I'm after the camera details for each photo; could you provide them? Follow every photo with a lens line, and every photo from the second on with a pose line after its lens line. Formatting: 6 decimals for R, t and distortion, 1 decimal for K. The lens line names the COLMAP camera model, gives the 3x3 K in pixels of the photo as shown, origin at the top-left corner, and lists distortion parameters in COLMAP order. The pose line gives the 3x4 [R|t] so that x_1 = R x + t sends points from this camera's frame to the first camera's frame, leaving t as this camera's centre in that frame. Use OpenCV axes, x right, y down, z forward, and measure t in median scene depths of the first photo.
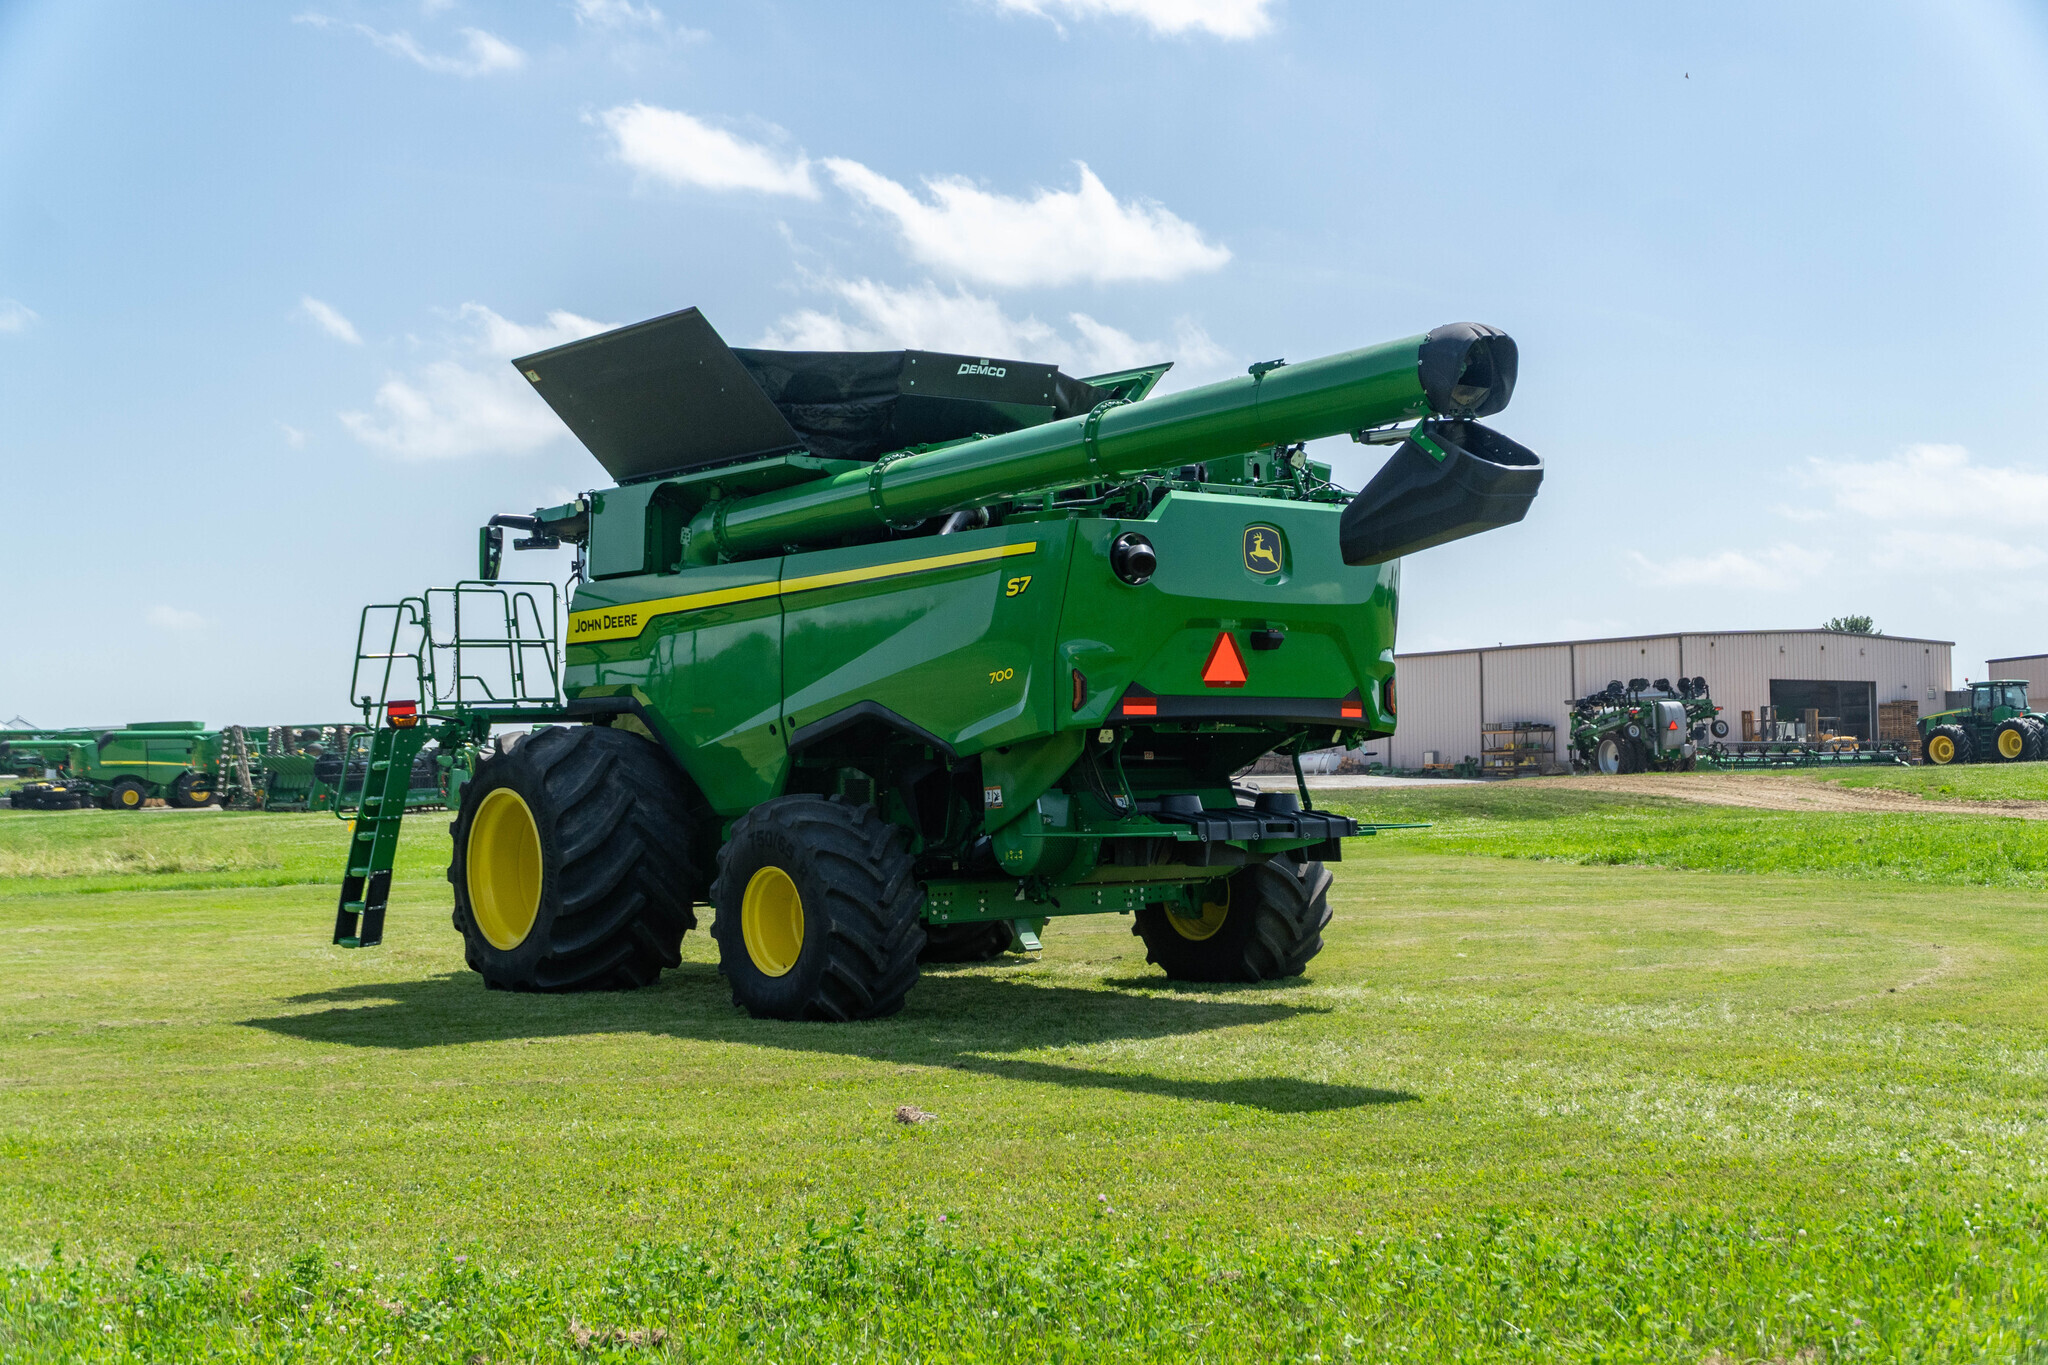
lens RADIAL K [[2548.2, 0, 1024.0], [0, 2548.2, 682.5], [0, 0, 1]] dist [0.109955, 0.025418]
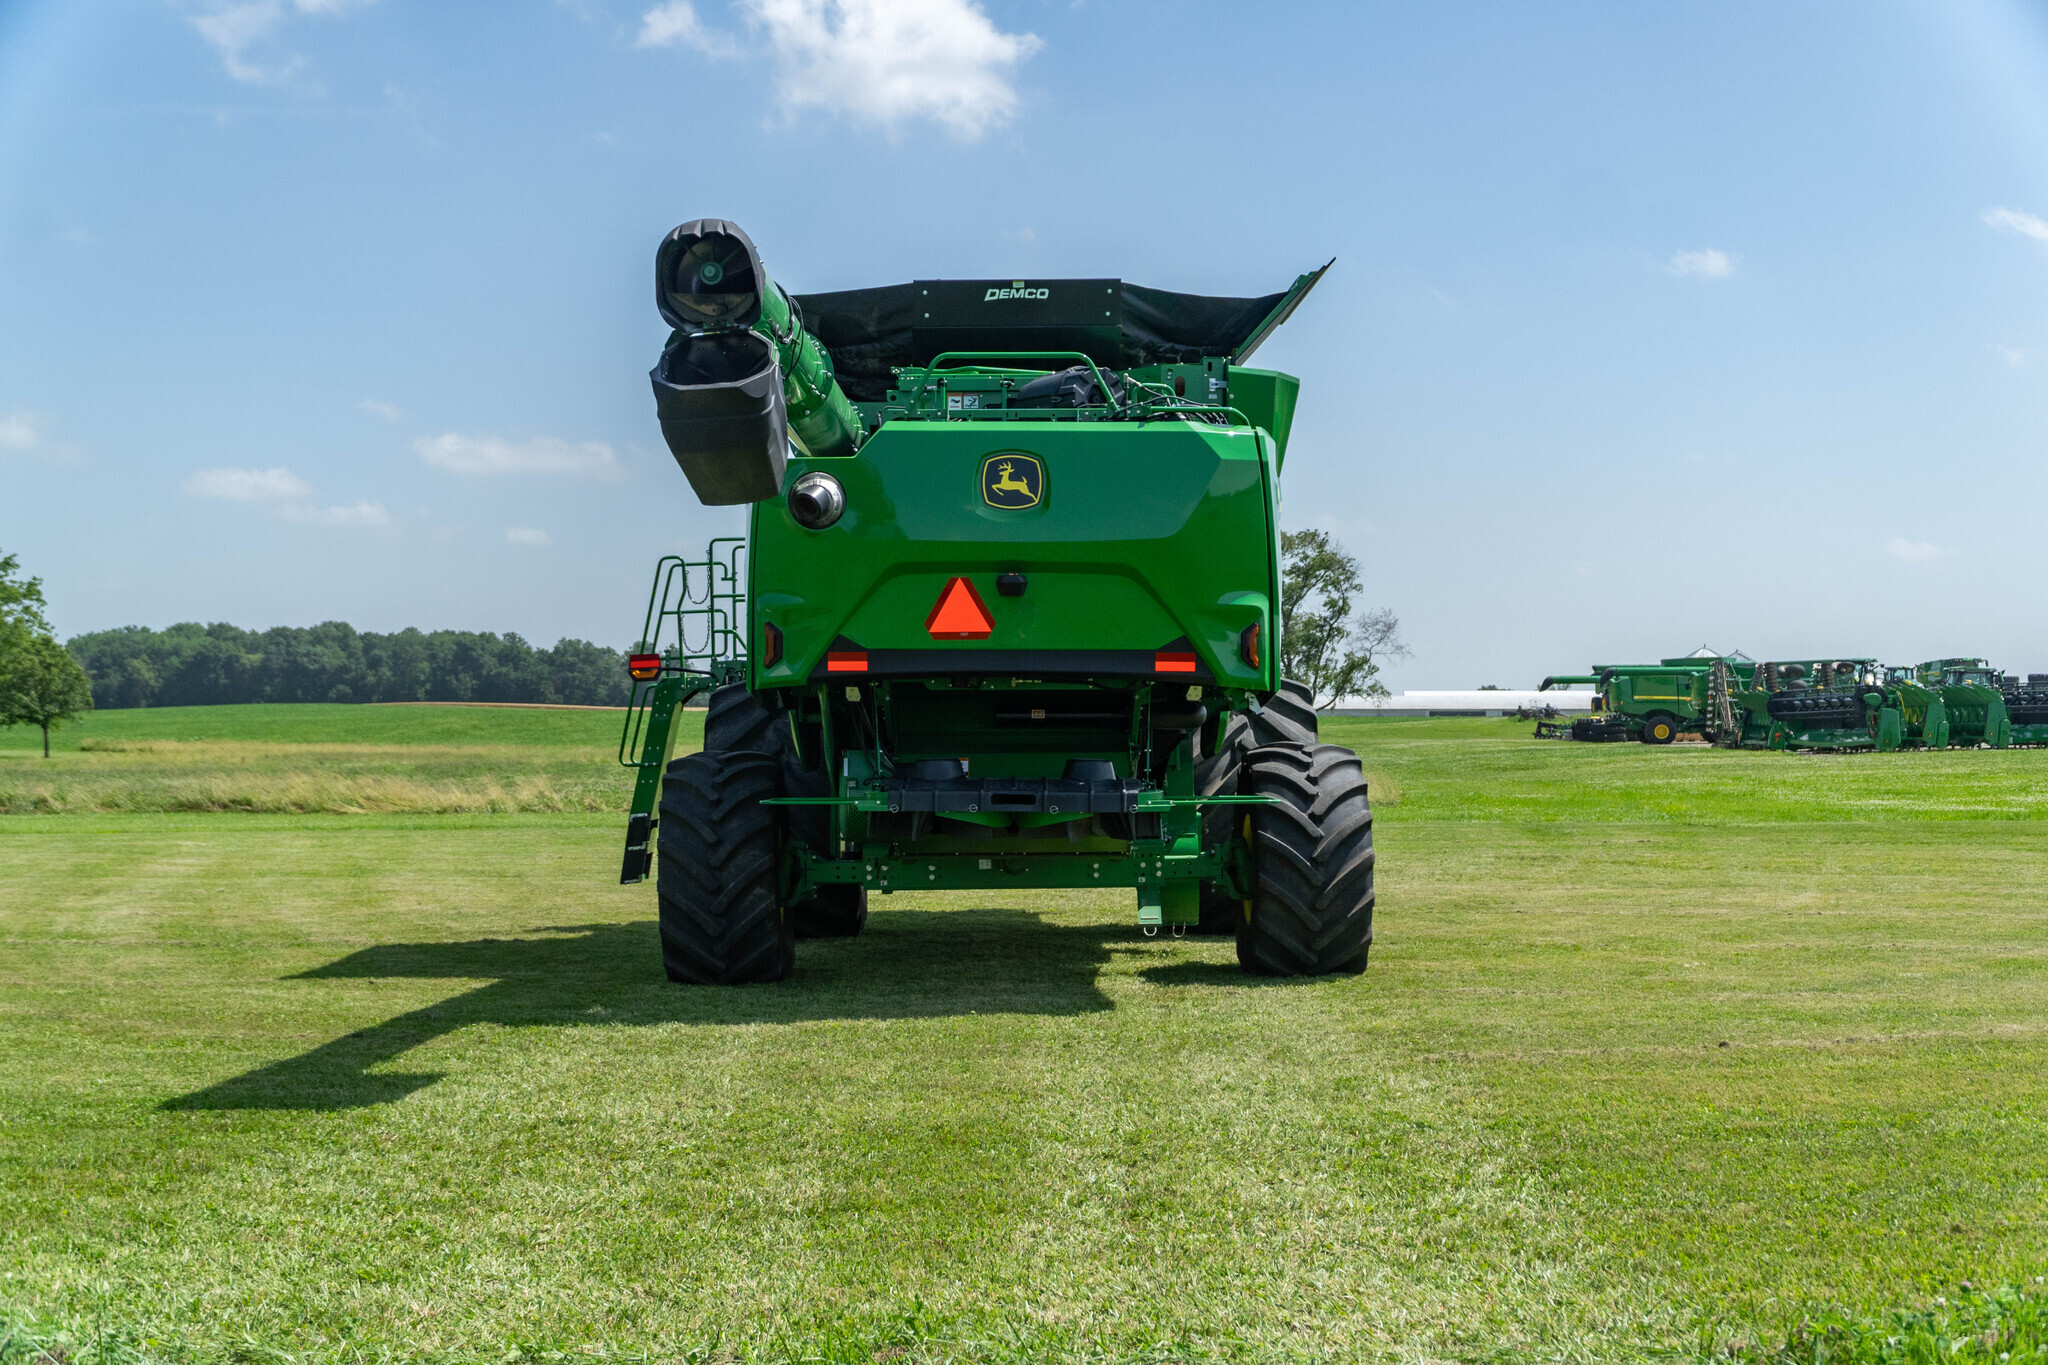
lens RADIAL K [[2548.2, 0, 1024.0], [0, 2548.2, 682.5], [0, 0, 1]] dist [0.109955, 0.025418]
pose [[0.788956, 0.001474, -0.614448, 0.535076], [0.014478, 0.999675, 0.020988, -0.001151], [0.614280, -0.025455, 0.788678, 0.261714]]
